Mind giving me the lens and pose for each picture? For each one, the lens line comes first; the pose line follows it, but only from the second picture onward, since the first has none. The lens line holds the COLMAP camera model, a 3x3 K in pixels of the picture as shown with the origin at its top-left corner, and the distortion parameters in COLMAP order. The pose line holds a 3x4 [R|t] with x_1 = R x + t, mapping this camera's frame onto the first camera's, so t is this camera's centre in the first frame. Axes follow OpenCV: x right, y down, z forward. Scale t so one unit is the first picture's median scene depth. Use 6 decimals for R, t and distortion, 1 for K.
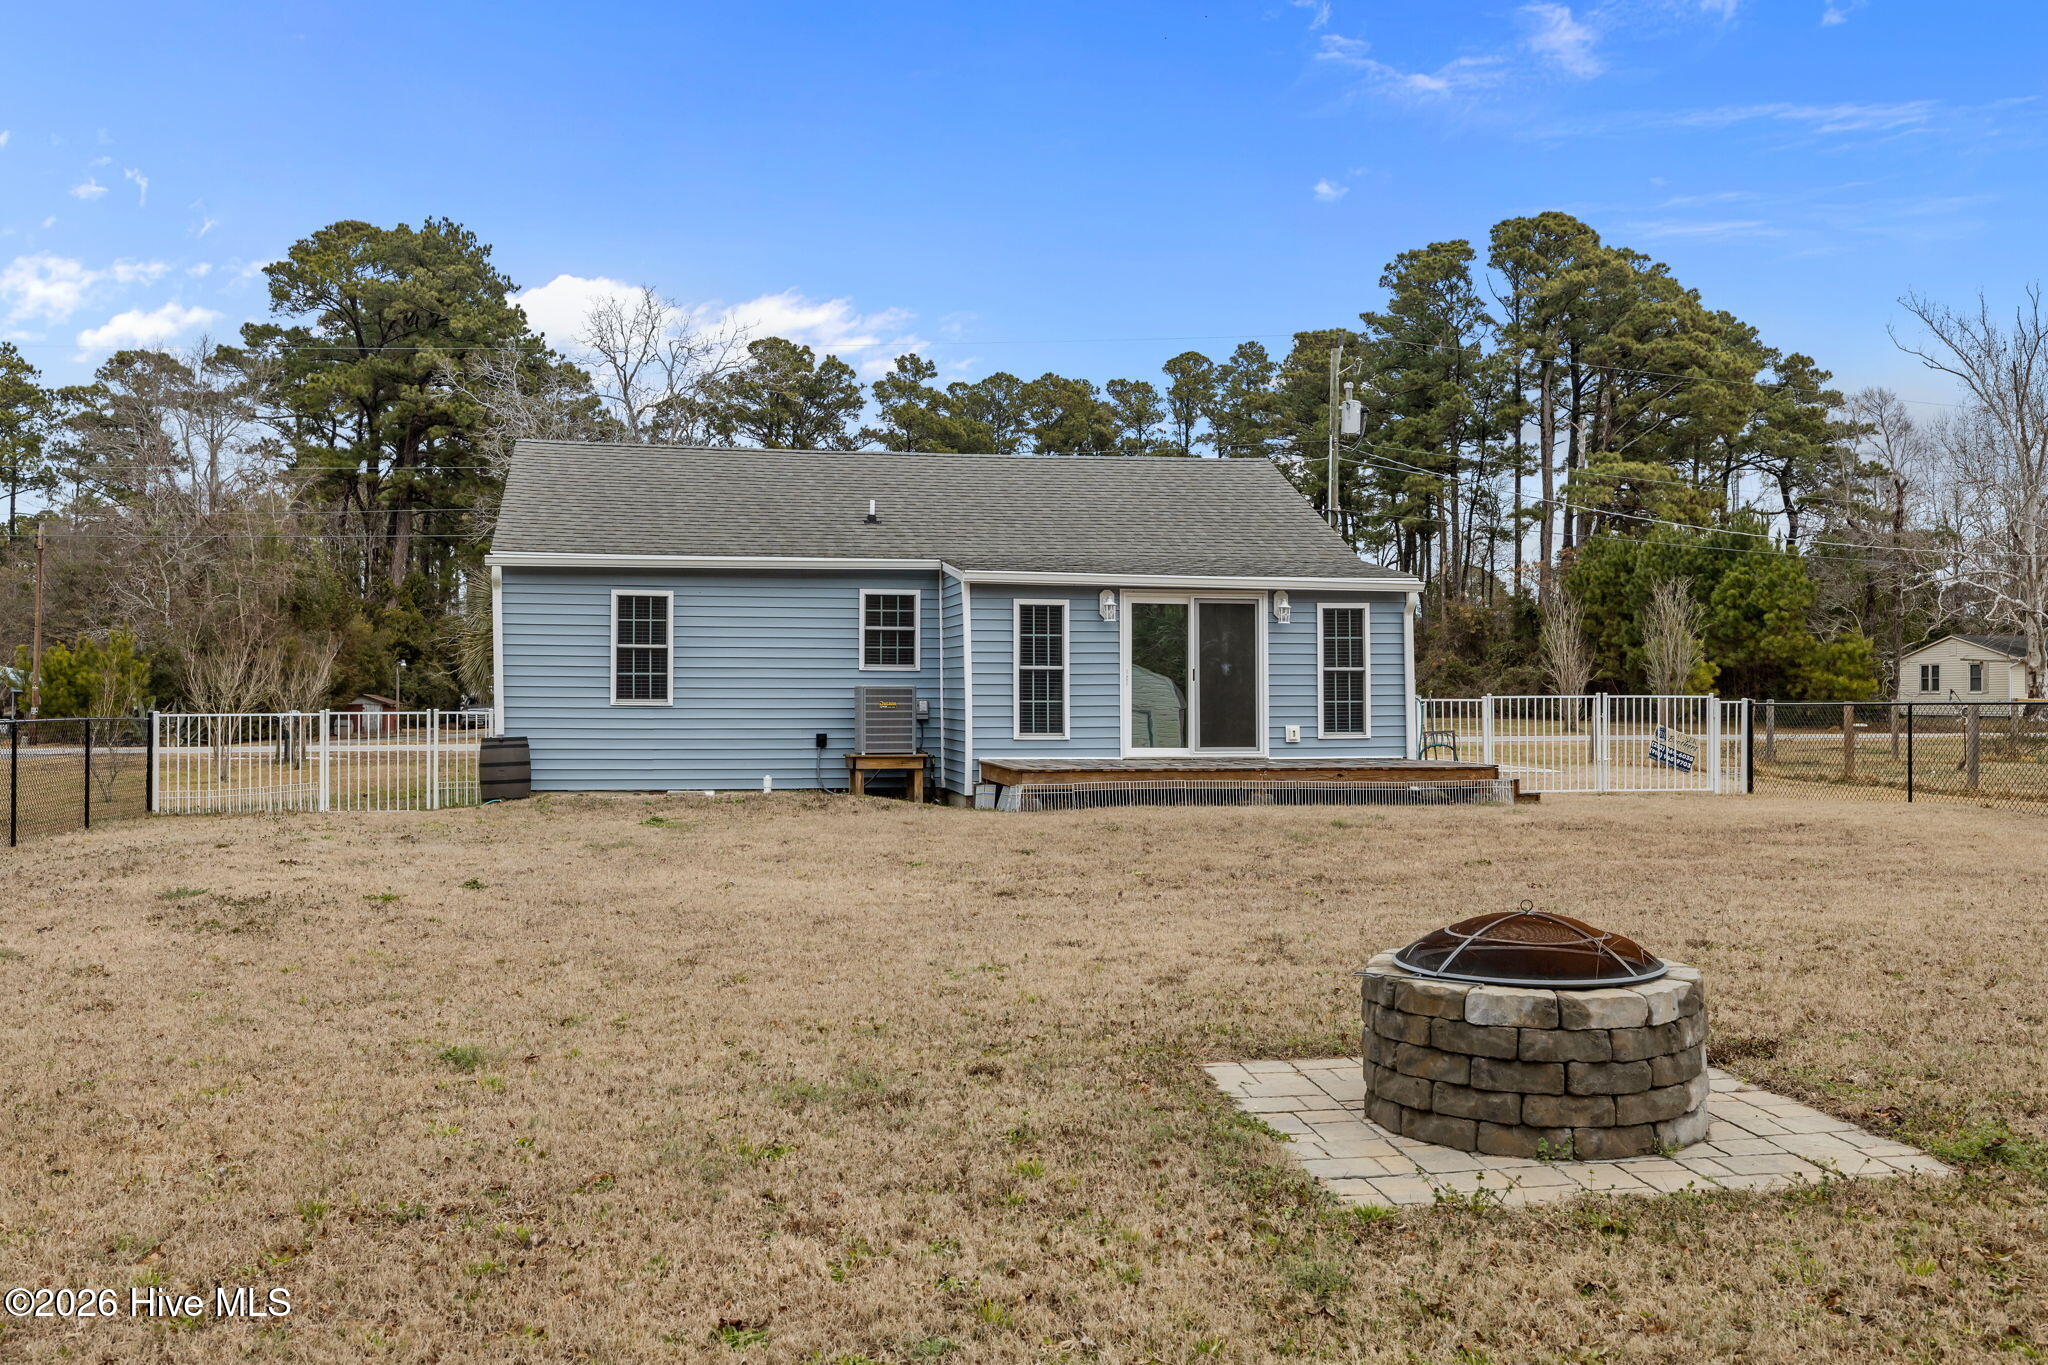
lens RADIAL K [[1811.3, 0, 1024.0], [0, 1811.3, 682.5], [0, 0, 1]] dist [-0.004416, 0.005328]
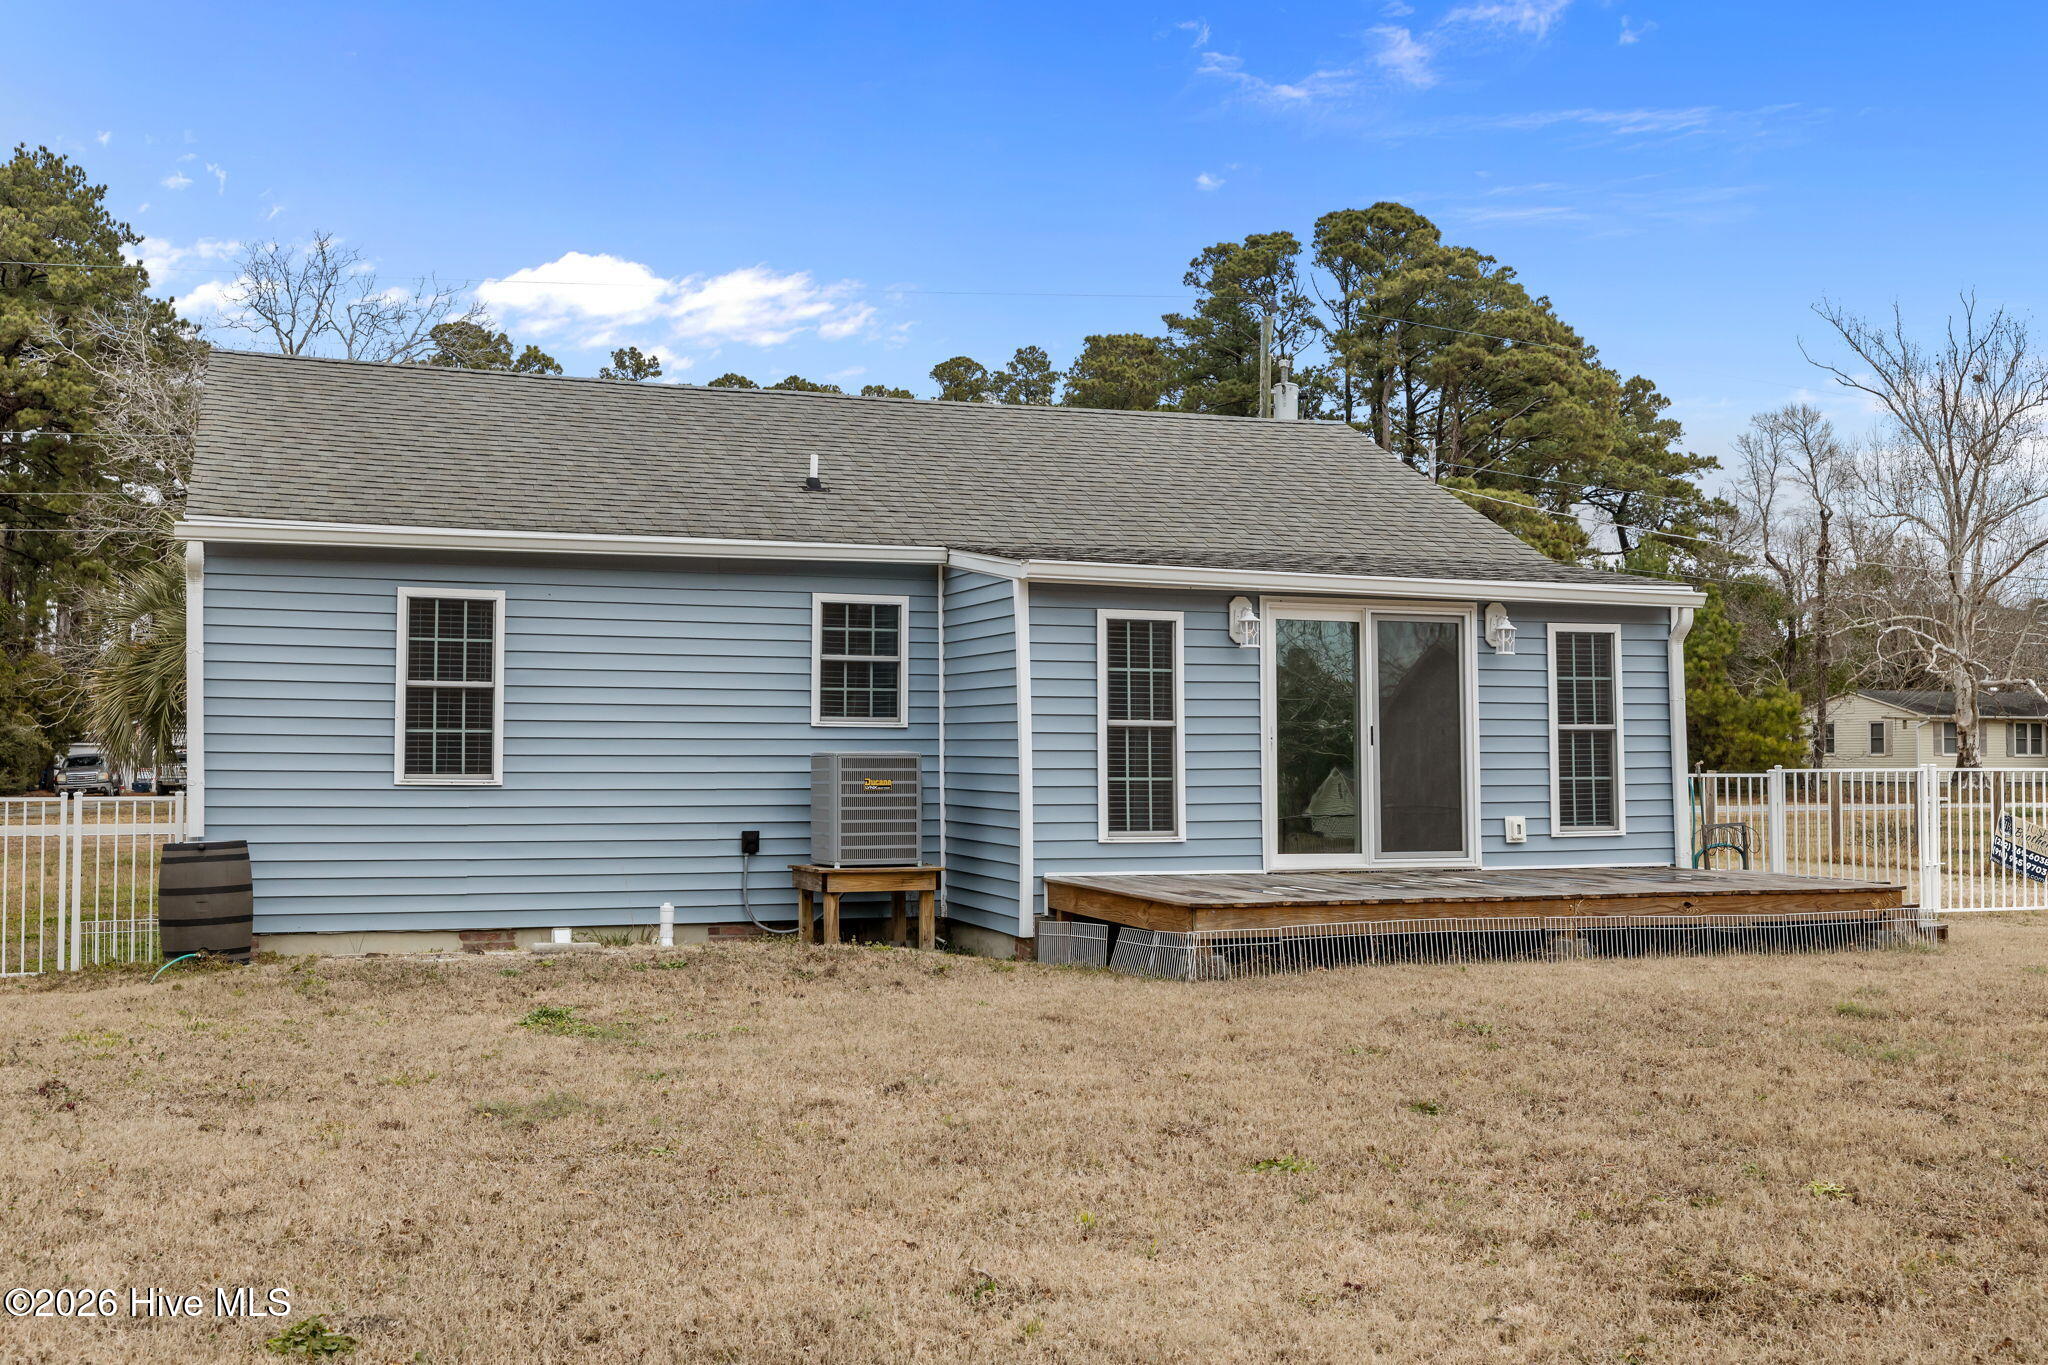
lens RADIAL K [[2008.6, 0, 1024.0], [0, 2008.6, 682.5], [0, 0, 1]] dist [-0.006019, 0.017963]
pose [[0.988181, 0.006998, 0.153133, -0.043684], [-0.002640, 0.999586, -0.028642, -0.000816], [-0.153271, 0.027899, 0.987790, 0.113229]]
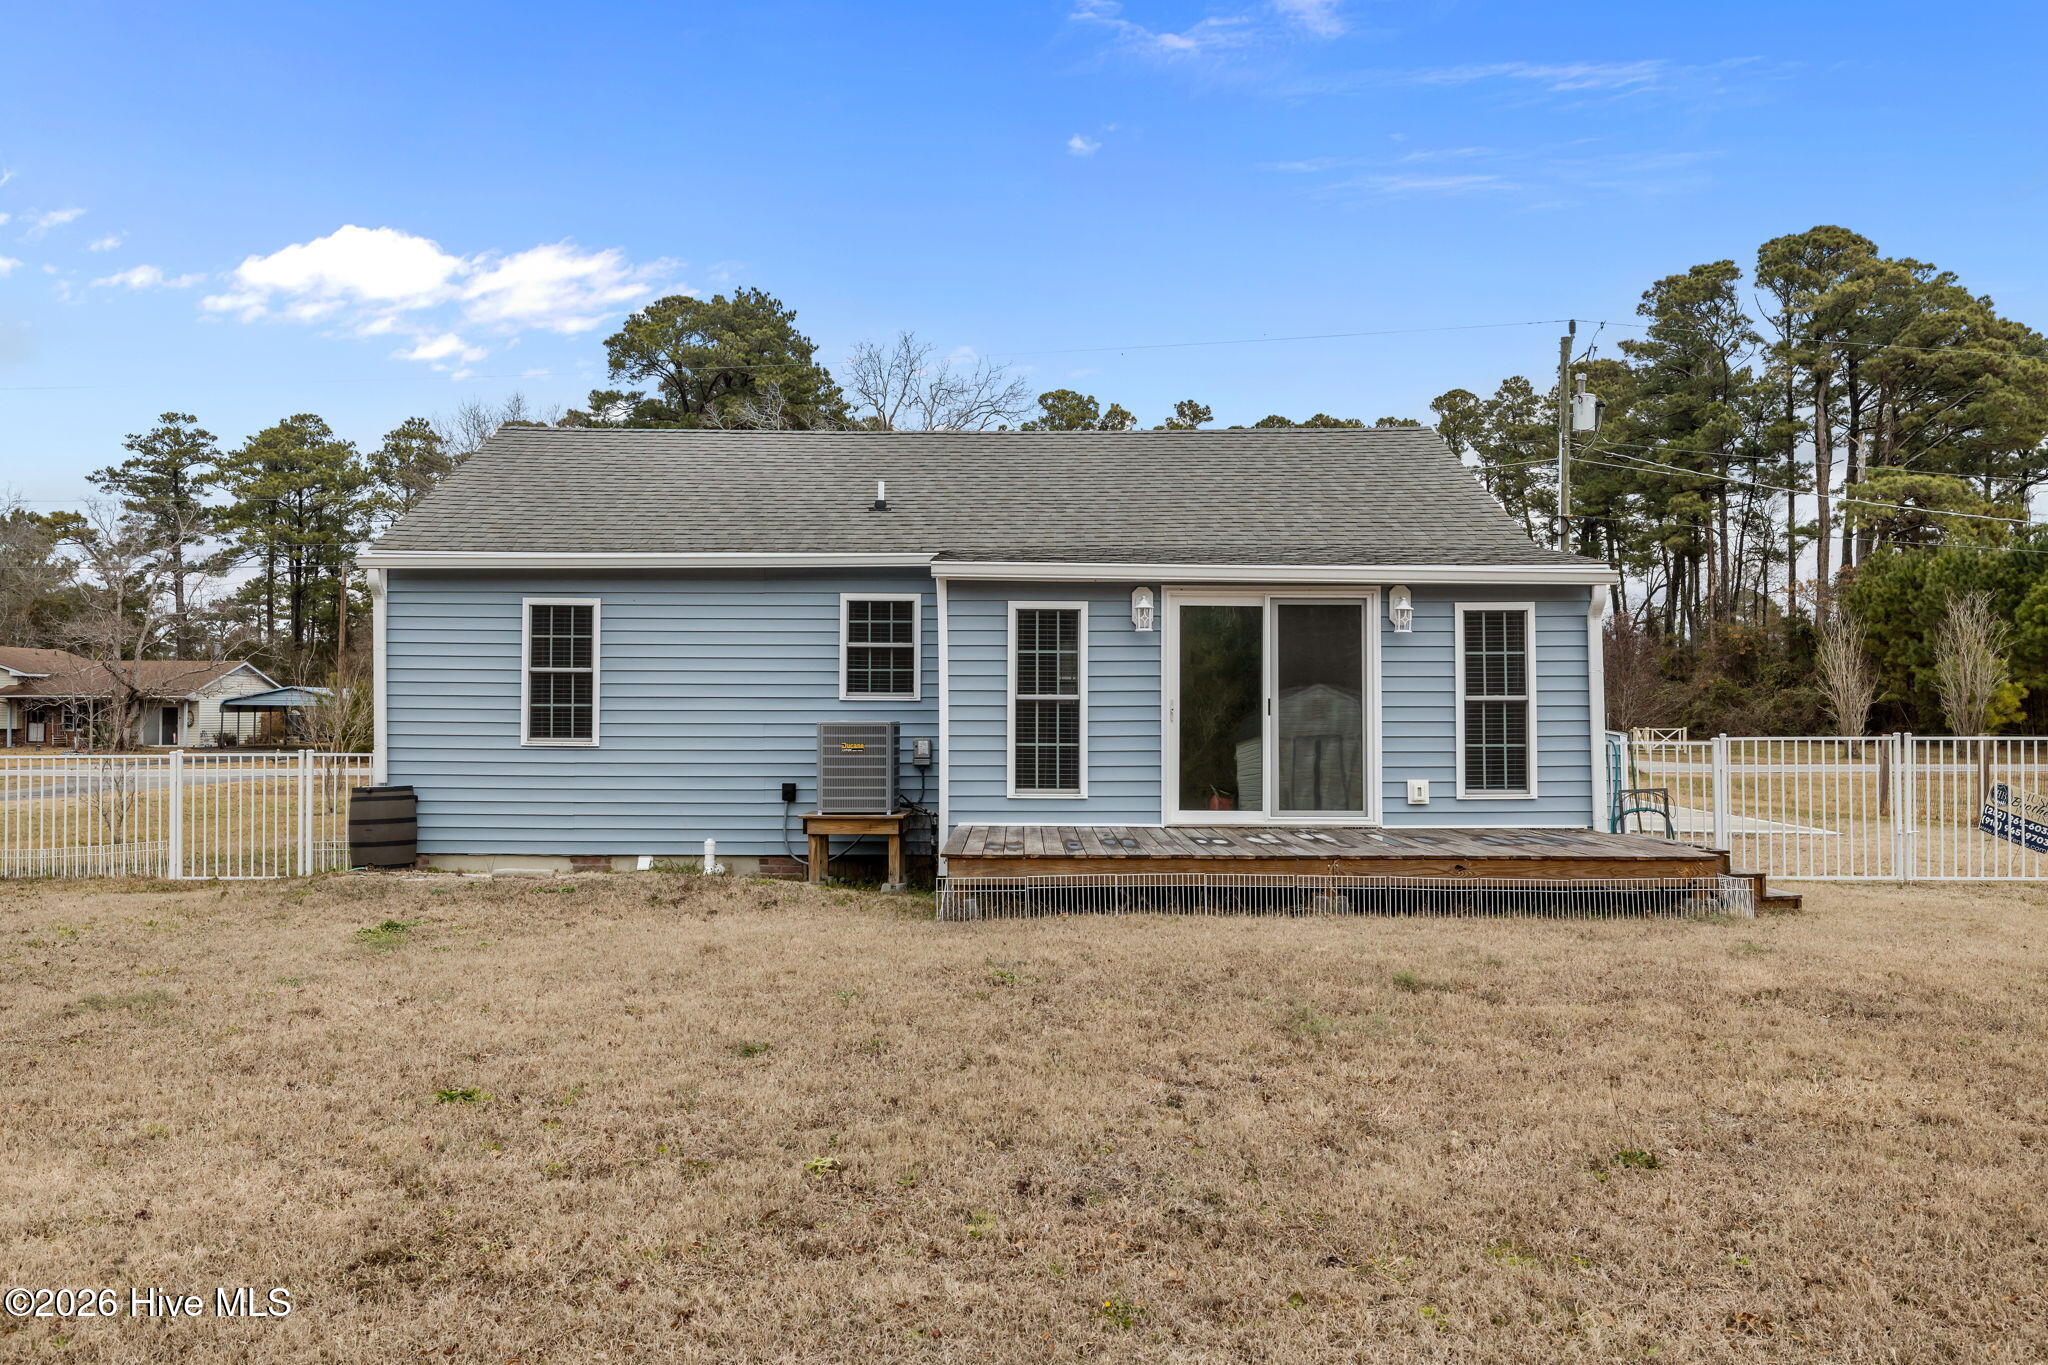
lens RADIAL K [[1560.2, 0, 1024.0], [0, 1560.2, 682.5], [0, 0, 1]] dist [-0.003480, 0.000276]
pose [[0.981177, -0.003154, -0.193085, 0.039374], [0.000714, 0.999919, -0.012706, -0.002045], [0.193109, 0.012329, 0.981100, 0.130994]]
